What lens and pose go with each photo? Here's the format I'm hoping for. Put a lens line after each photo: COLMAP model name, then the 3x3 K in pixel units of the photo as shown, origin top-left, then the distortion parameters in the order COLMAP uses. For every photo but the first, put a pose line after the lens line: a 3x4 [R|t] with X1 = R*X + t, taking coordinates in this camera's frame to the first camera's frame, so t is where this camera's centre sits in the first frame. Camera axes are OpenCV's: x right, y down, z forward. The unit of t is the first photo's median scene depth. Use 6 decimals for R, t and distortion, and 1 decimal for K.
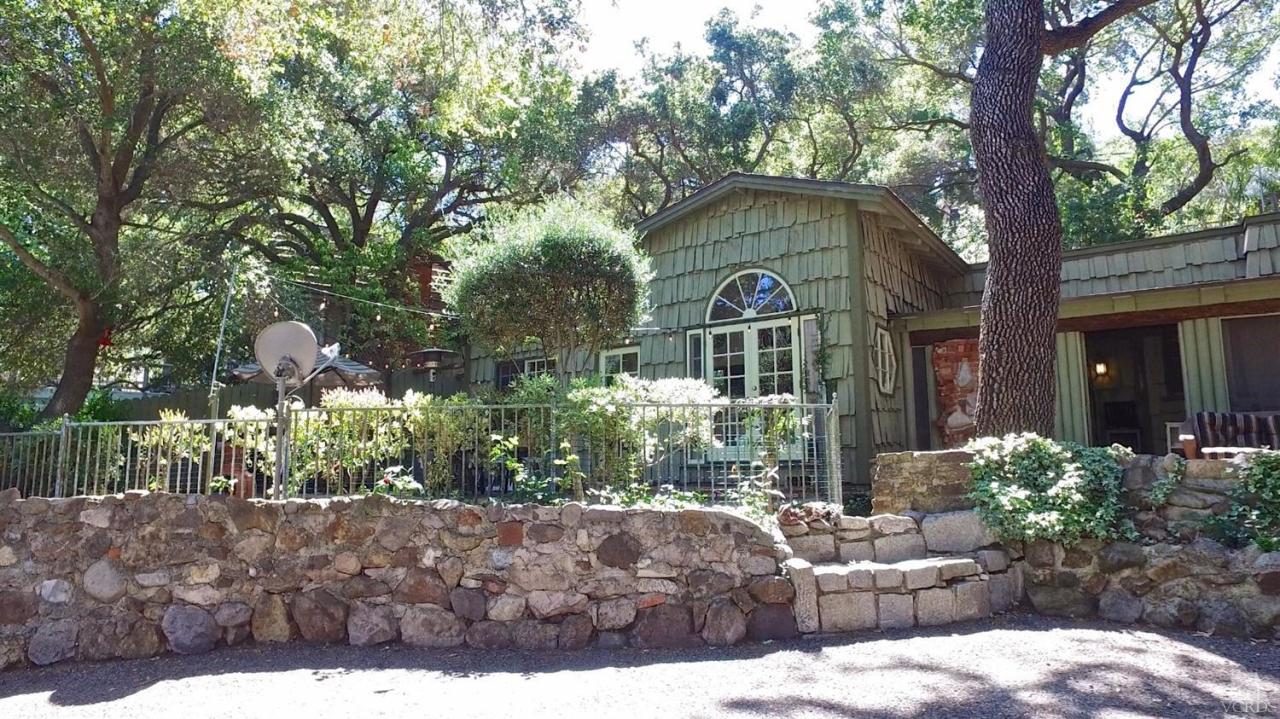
lens RADIAL K [[762.6, 0, 640.0], [0, 762.6, 359.5], [0, 0, 1]] dist [-0.119815, 0.081209]
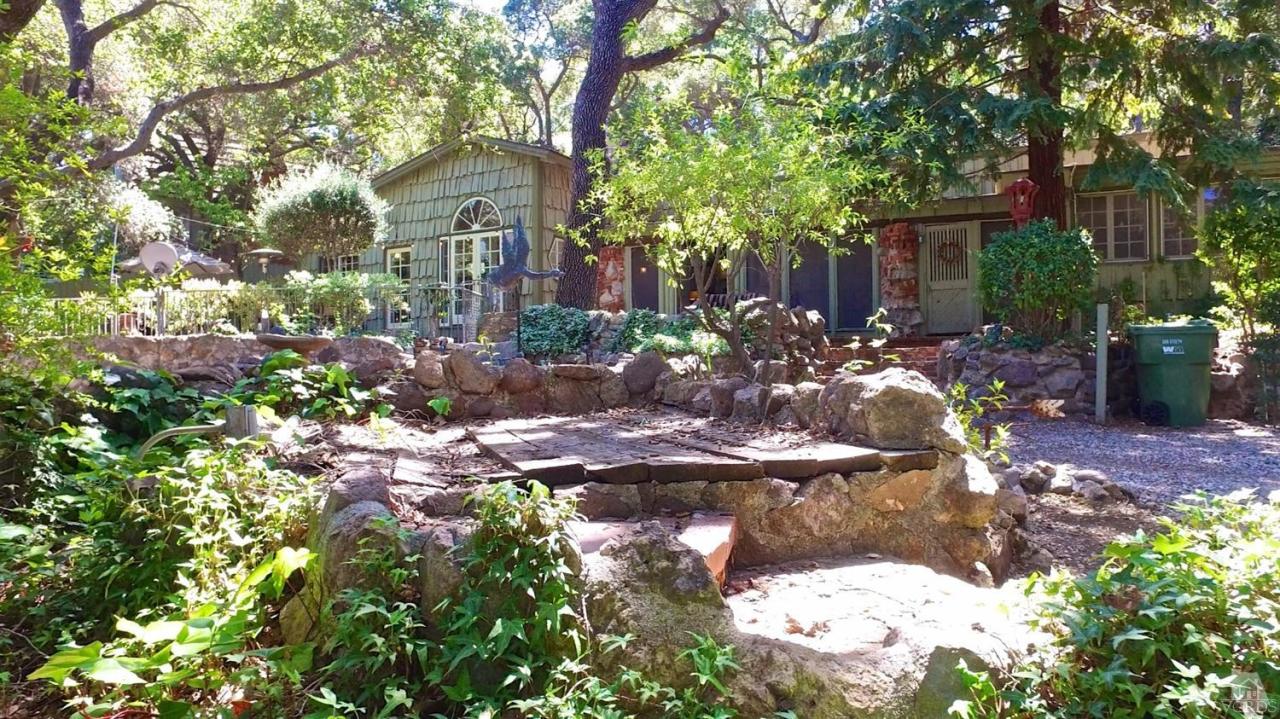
lens RADIAL K [[762.6, 0, 640.0], [0, 762.6, 359.5], [0, 0, 1]] dist [-0.119815, 0.081209]
pose [[0.991589, -0.007071, 0.129237, 0.365060], [-0.013052, 0.987953, 0.154205, -0.048742], [-0.128771, -0.154594, 0.979550, -0.757825]]
